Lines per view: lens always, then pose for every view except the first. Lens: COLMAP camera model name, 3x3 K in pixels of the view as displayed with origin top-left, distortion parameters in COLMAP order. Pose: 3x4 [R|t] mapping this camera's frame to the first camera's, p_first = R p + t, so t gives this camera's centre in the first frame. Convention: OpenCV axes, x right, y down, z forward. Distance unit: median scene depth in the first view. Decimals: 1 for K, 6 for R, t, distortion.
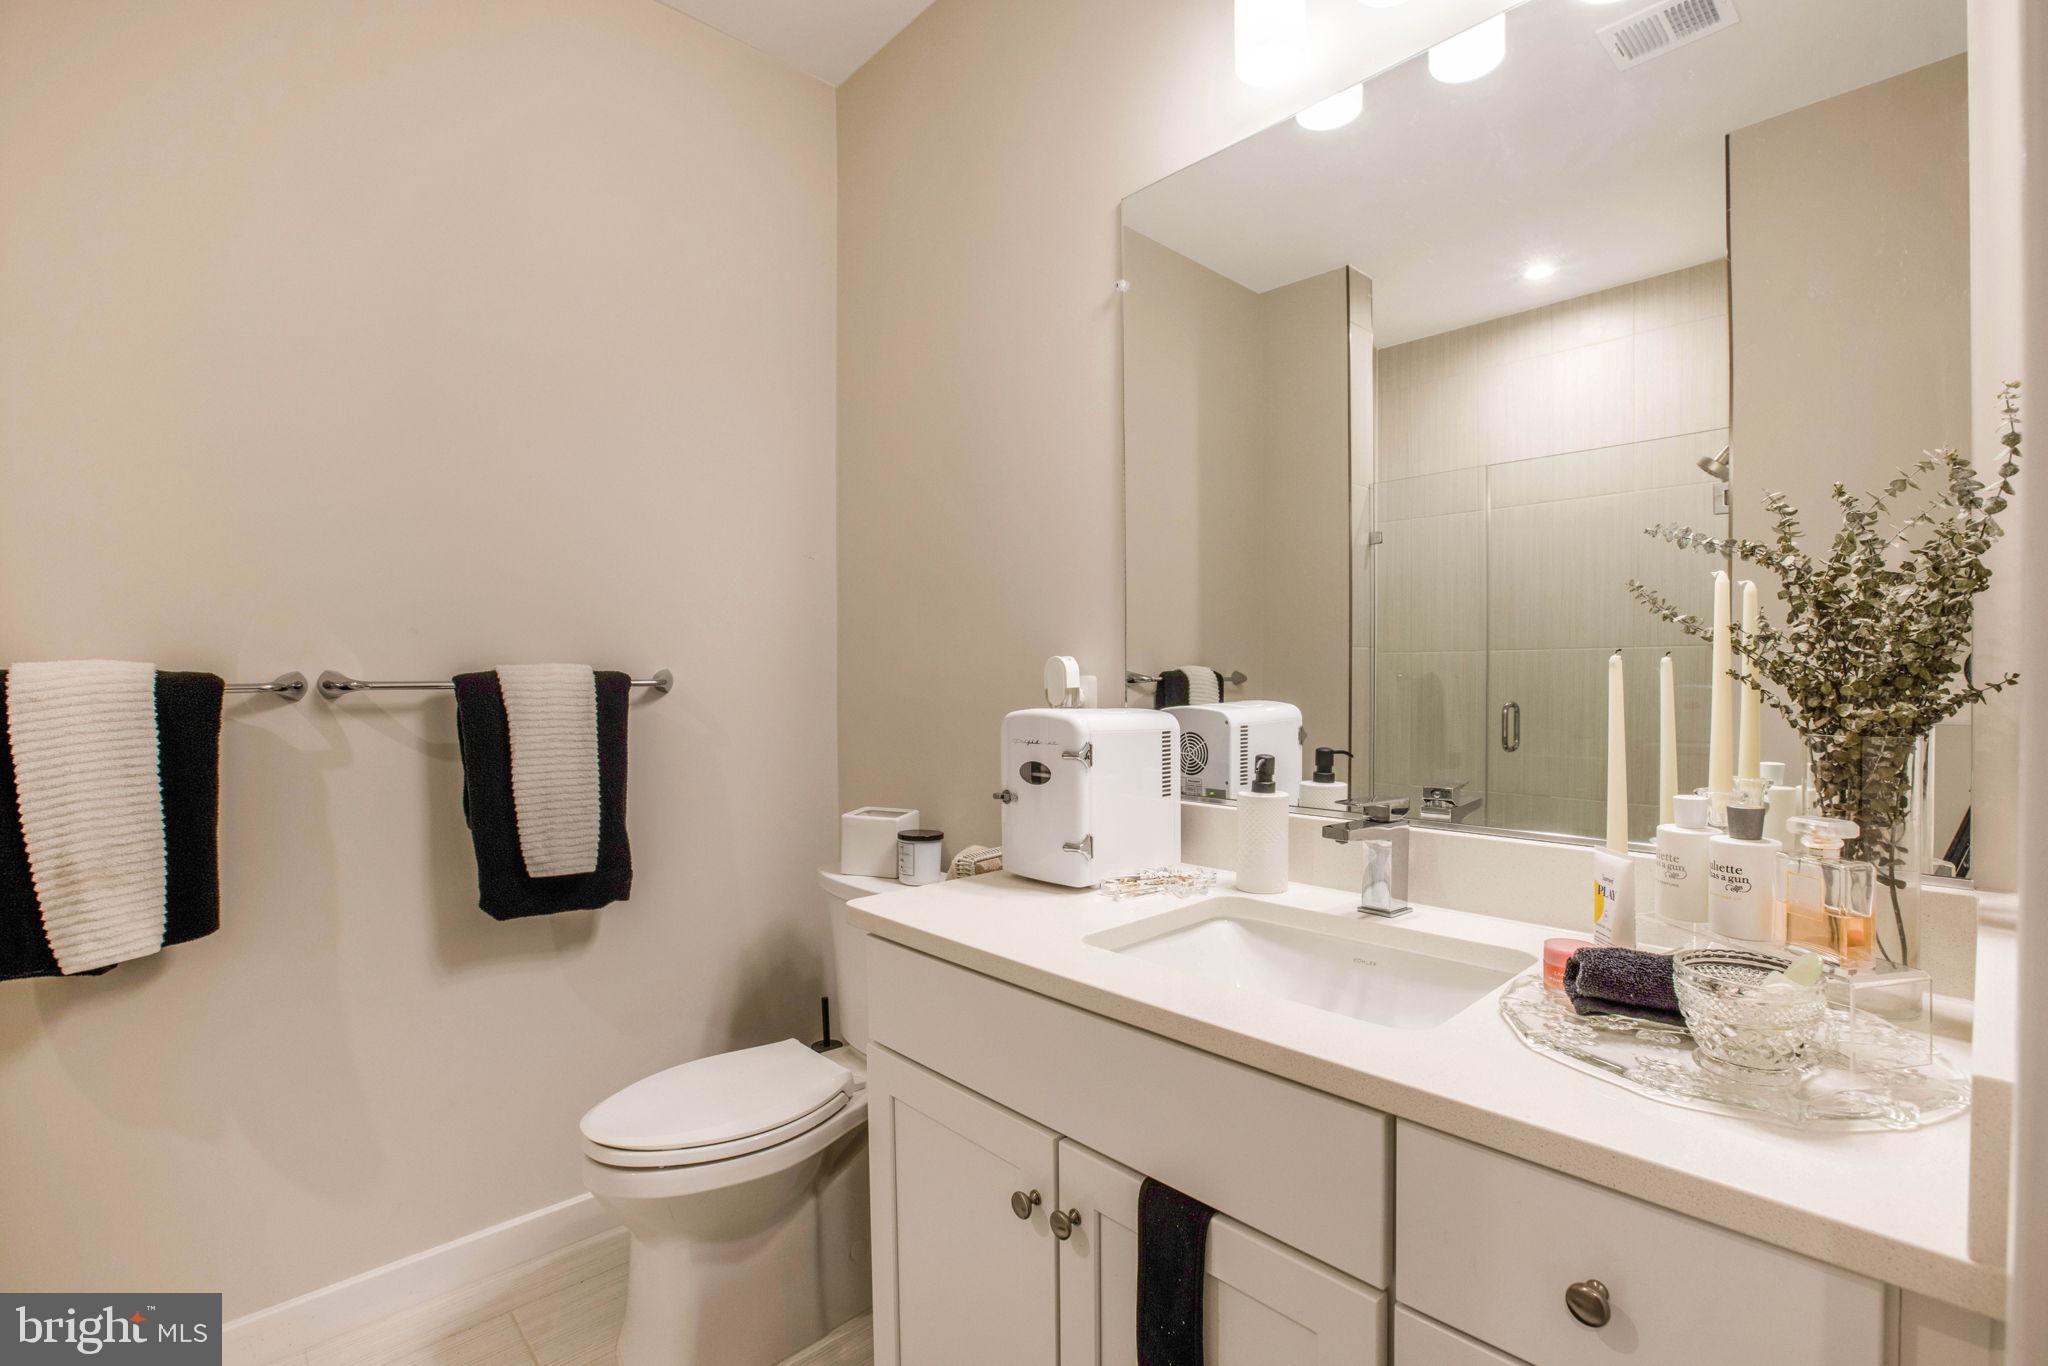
lens RADIAL K [[962.9, 0, 1019.0], [0, 962.9, 681.5], [0, 0, 1]] dist [-0.035953, 0.022436]
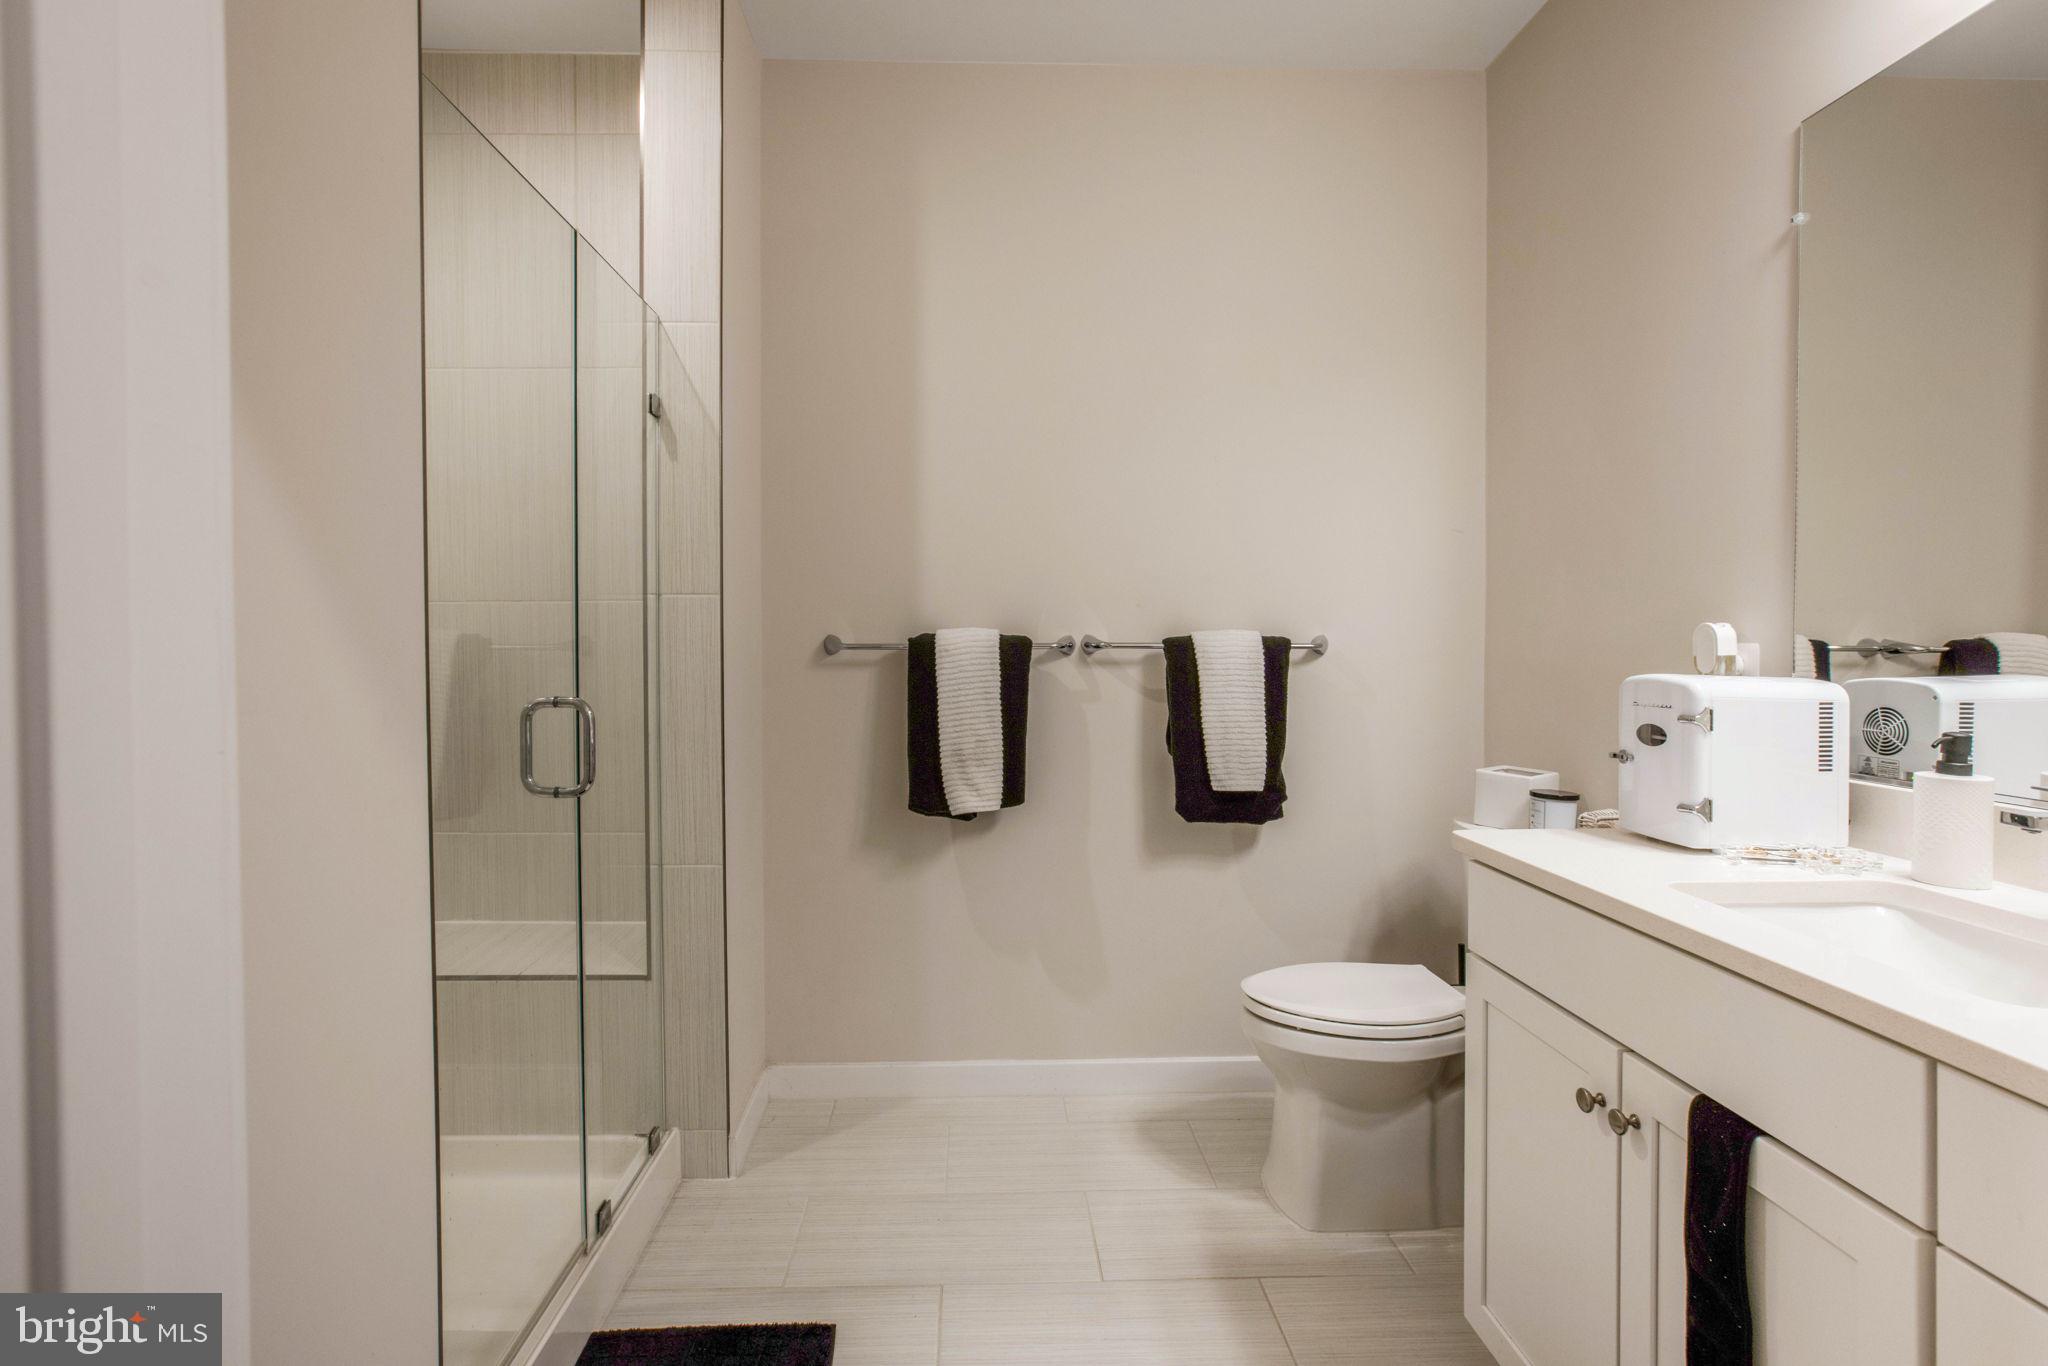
lens RADIAL K [[903.3, 0, 969.8], [0, 903.3, 659.5], [0, 0, 1]] dist [-0.067195, 0.013723]
pose [[0.736026, 0.019732, -0.676665, 0.091604], [-0.009870, 0.999782, 0.018418, 0.002734], [0.676881, -0.006878, 0.736060, -0.160982]]
